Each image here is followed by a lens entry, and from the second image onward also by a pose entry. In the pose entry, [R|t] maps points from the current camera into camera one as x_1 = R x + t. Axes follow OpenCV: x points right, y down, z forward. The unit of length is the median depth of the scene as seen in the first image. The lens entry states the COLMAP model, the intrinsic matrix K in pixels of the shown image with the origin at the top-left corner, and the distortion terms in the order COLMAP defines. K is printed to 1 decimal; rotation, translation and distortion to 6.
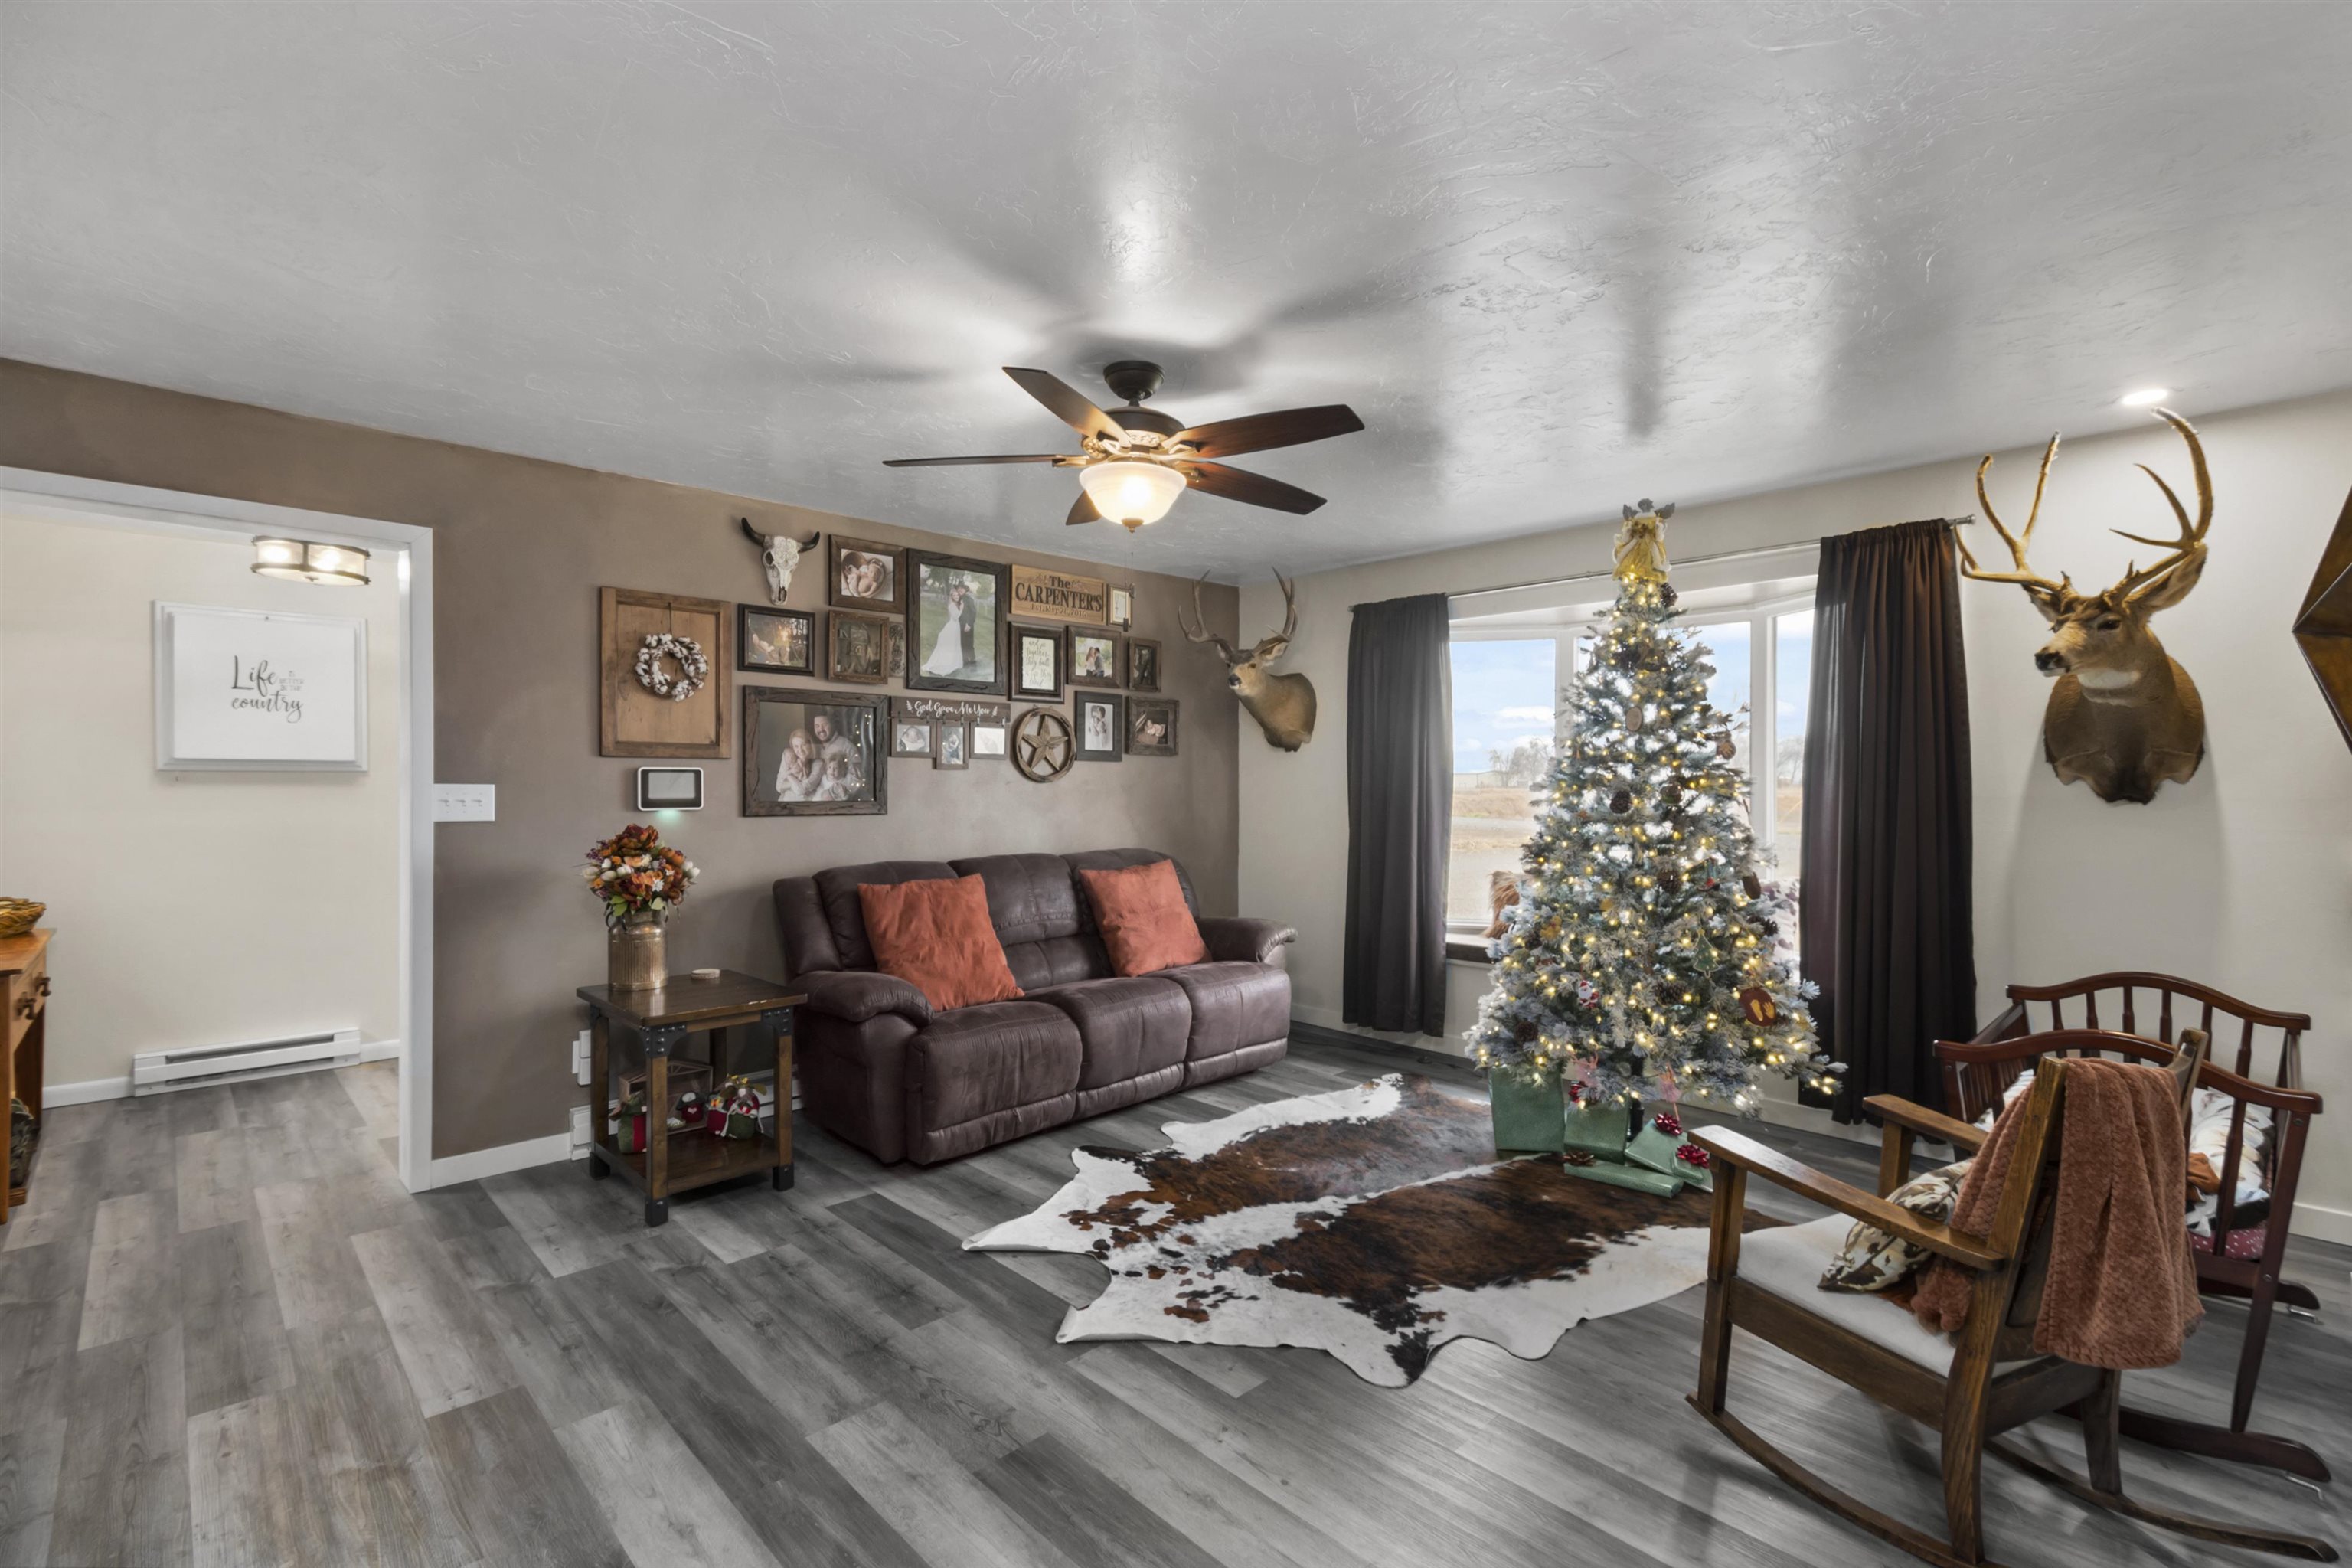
lens RADIAL K [[1064.7, 0, 1167.9], [0, 1064.7, 787.8], [0, 0, 1]] dist [0.003816, -0.000909]
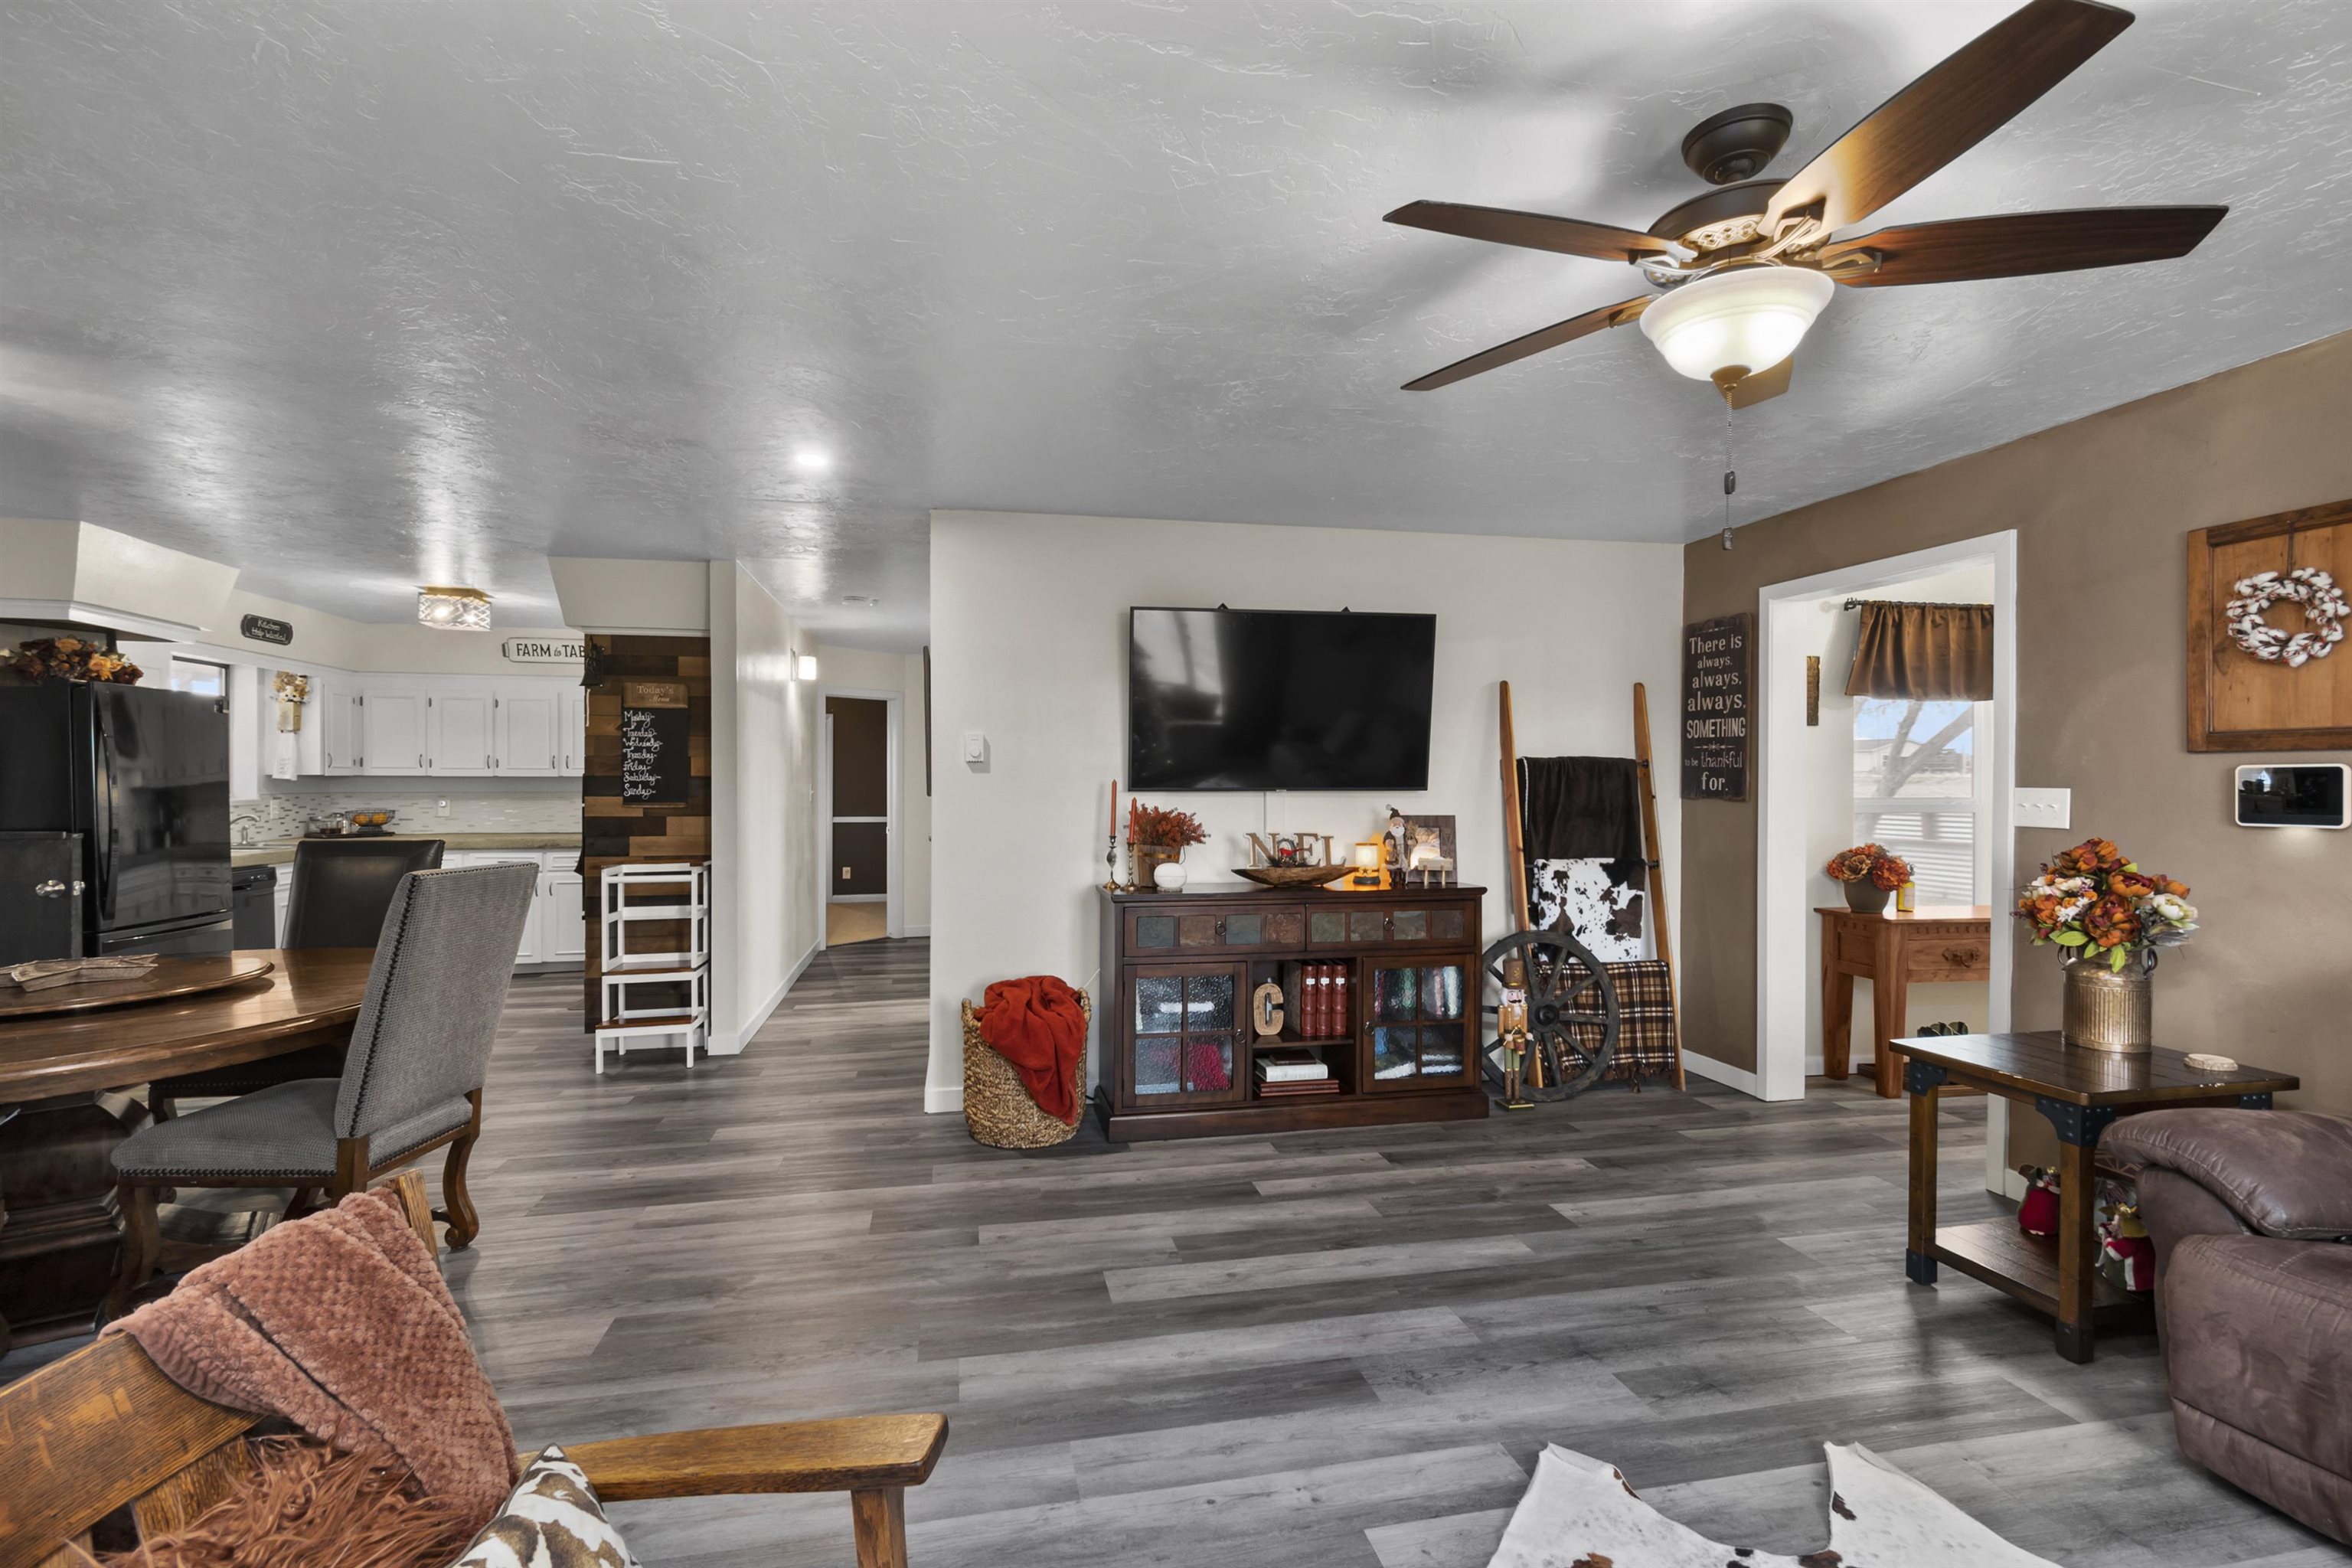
lens RADIAL K [[1046.6, 0, 1176.0], [0, 1046.6, 784.0], [0, 0, 1]] dist [0.009677, -0.007205]
pose [[-0.525073, -0.004391, -0.851046, 0.654106], [-0.008324, 0.999965, -0.000024, -0.000934], [0.851016, 0.007072, -0.525092, 1.021257]]
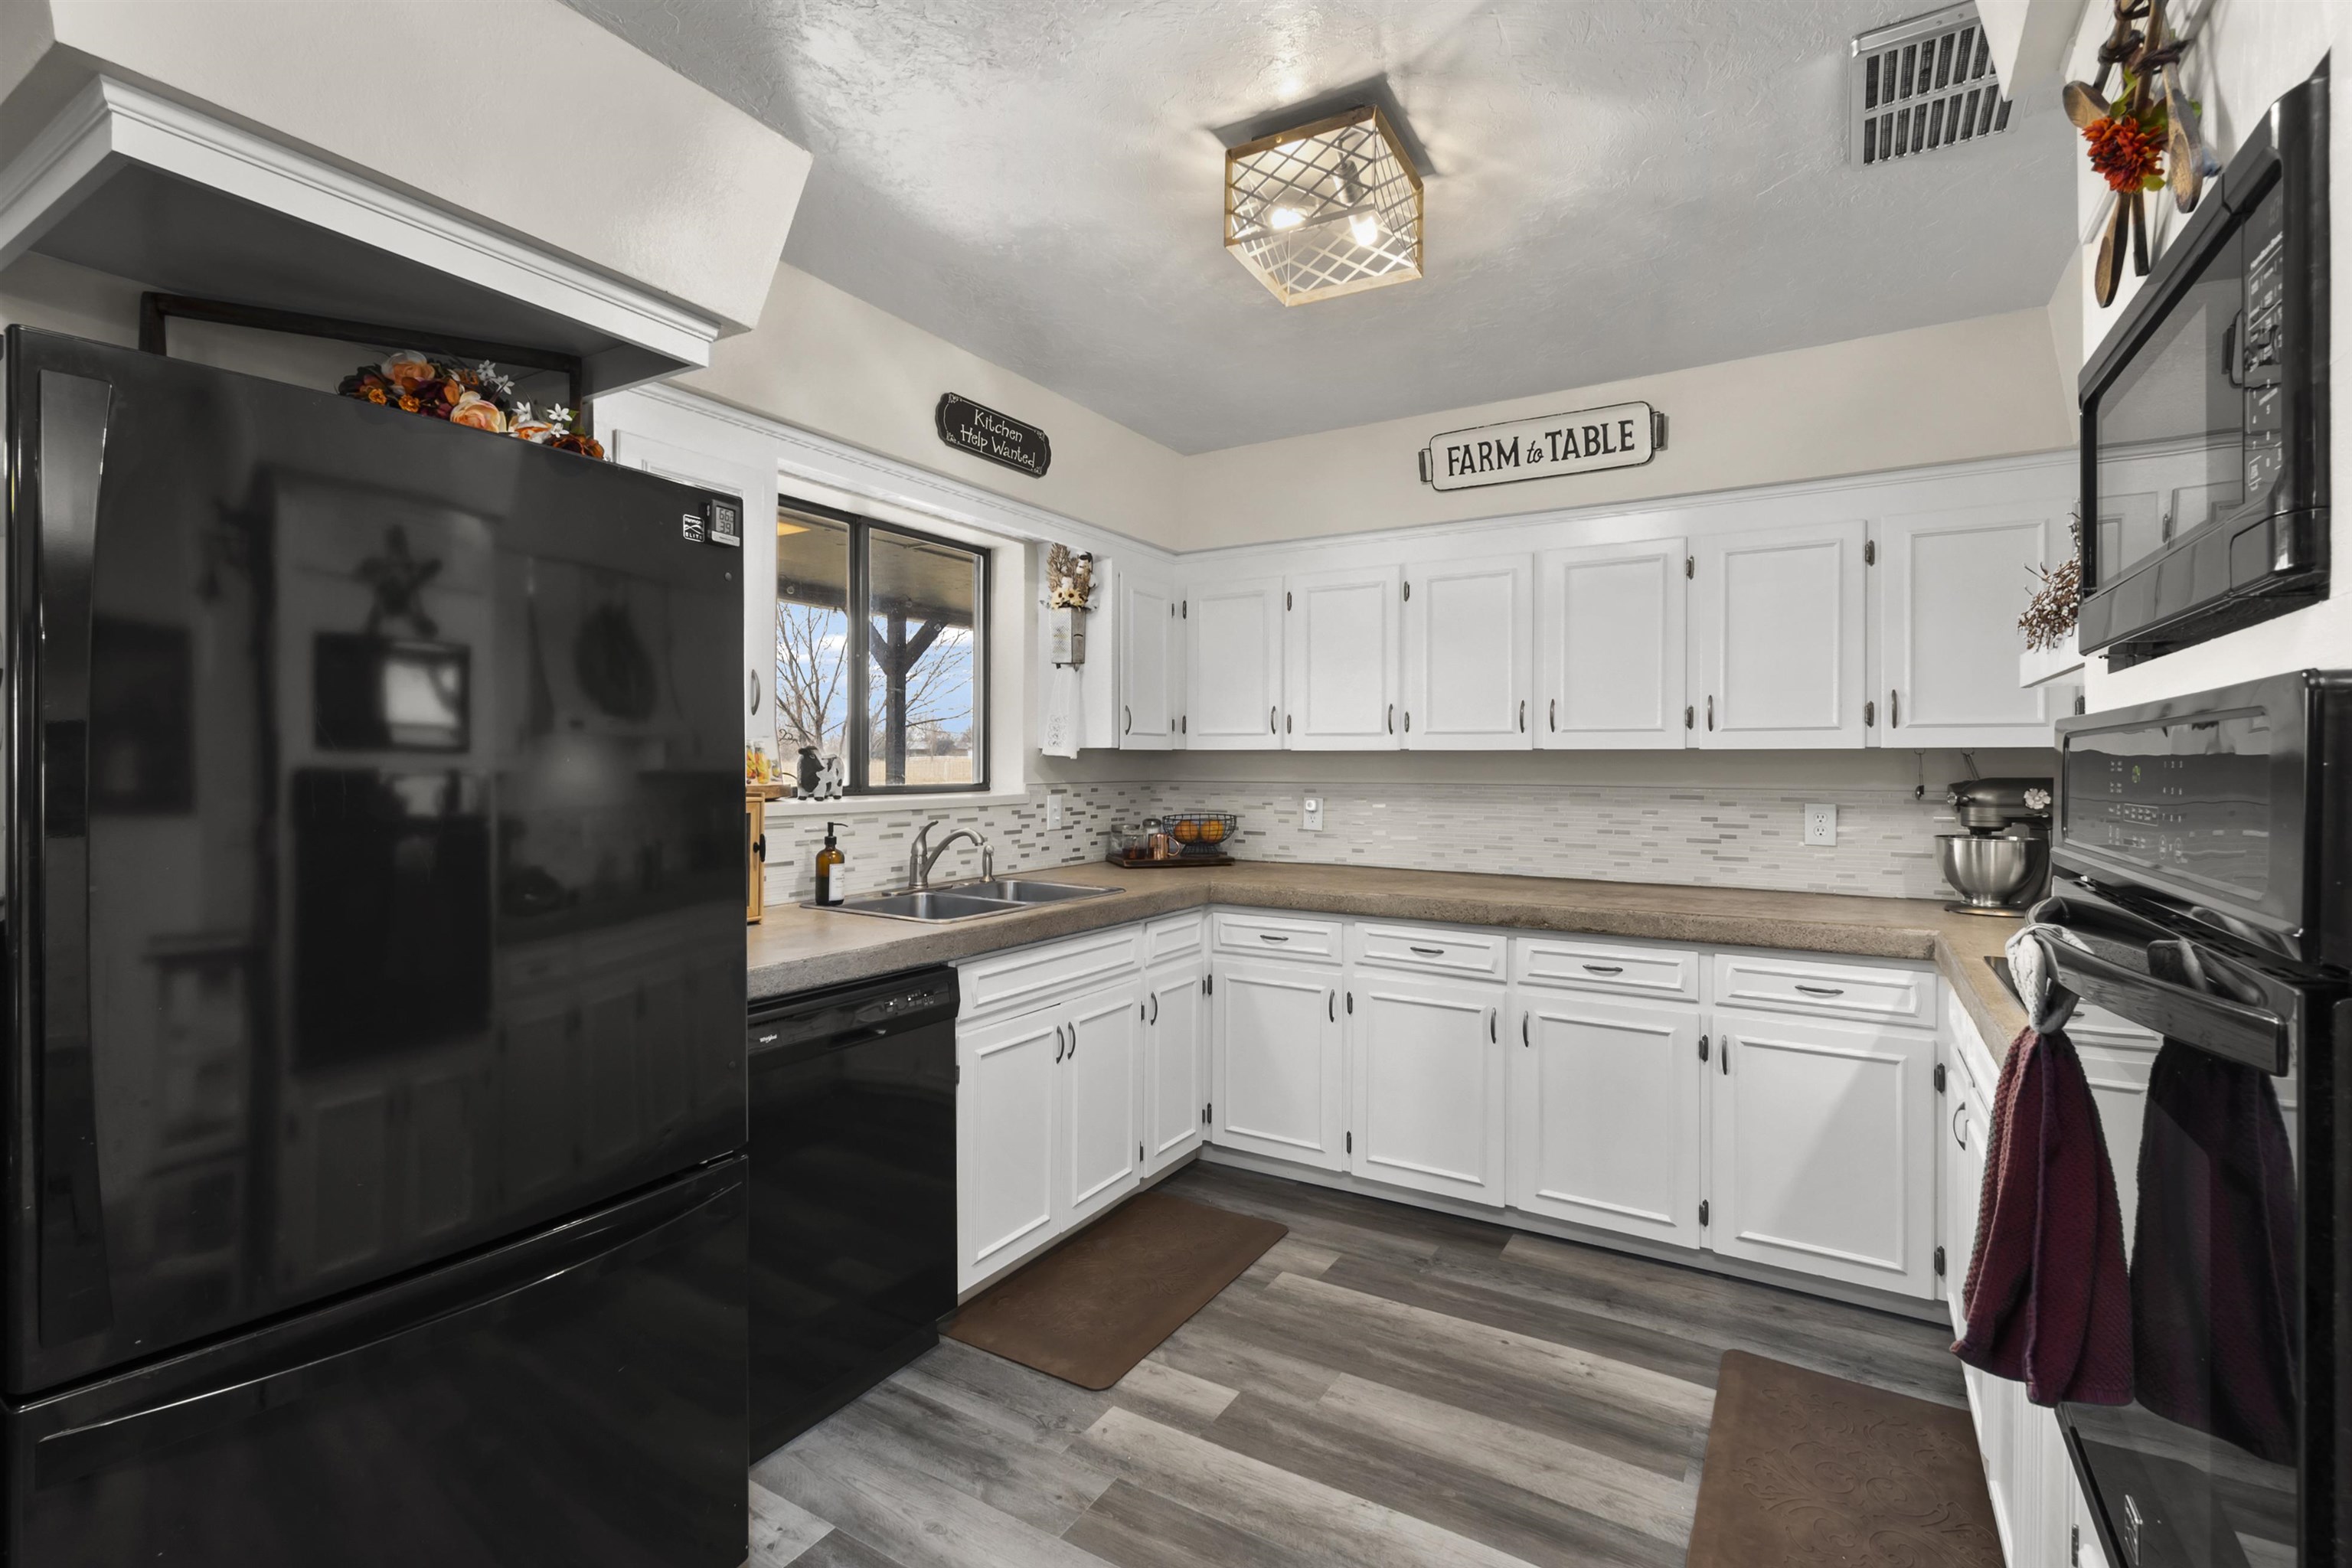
lens RADIAL K [[1058.4, 0, 1170.6], [0, 1058.4, 759.0], [0, 0, 1]] dist [0.003310, -0.000709]
pose [[-0.966941, -0.009922, -0.254807, -0.115346], [-0.010176, 0.999948, -0.000322, 0.007221], [0.254797, 0.002281, -0.966992, -0.693535]]
